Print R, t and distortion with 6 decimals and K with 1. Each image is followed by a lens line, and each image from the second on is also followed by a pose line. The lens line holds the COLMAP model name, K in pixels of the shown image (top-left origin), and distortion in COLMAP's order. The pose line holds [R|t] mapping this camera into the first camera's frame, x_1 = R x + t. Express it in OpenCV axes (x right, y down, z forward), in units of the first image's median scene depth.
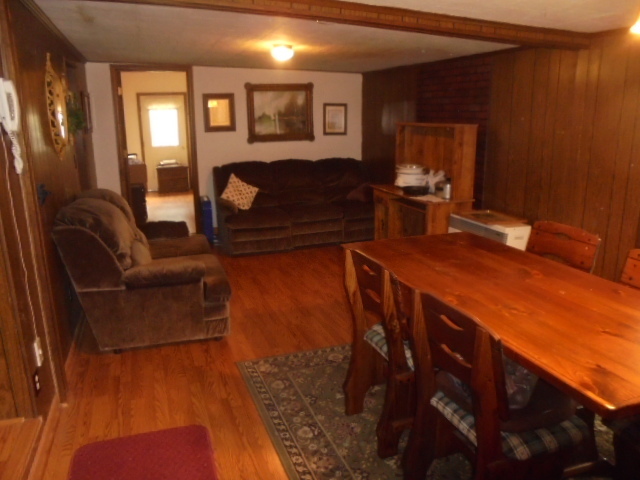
lens RADIAL K [[484.0, 0, 318.7], [0, 484.0, 242.6], [0, 0, 1]] dist [-0.062968, 0.020428]
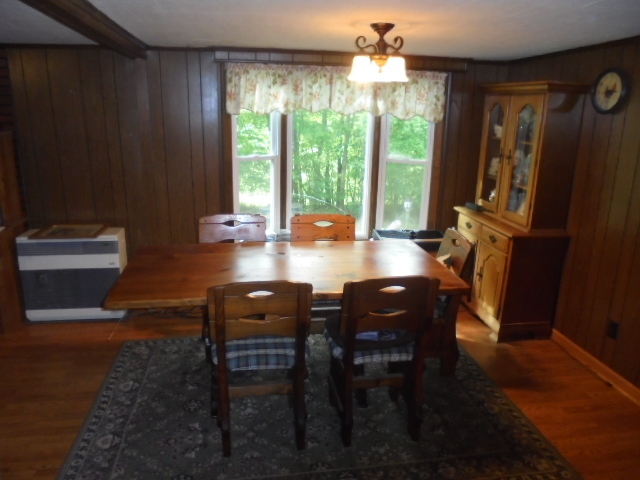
lens RADIAL K [[484.0, 0, 319.3], [0, 484.0, 240.3], [0, 0, 1]] dist [-0.062968, 0.020428]
pose [[0.193666, -0.256661, 0.946900, -0.562766], [0.219050, 0.952119, 0.213274, -0.169287], [-0.956301, 0.166115, 0.240614, 0.440827]]
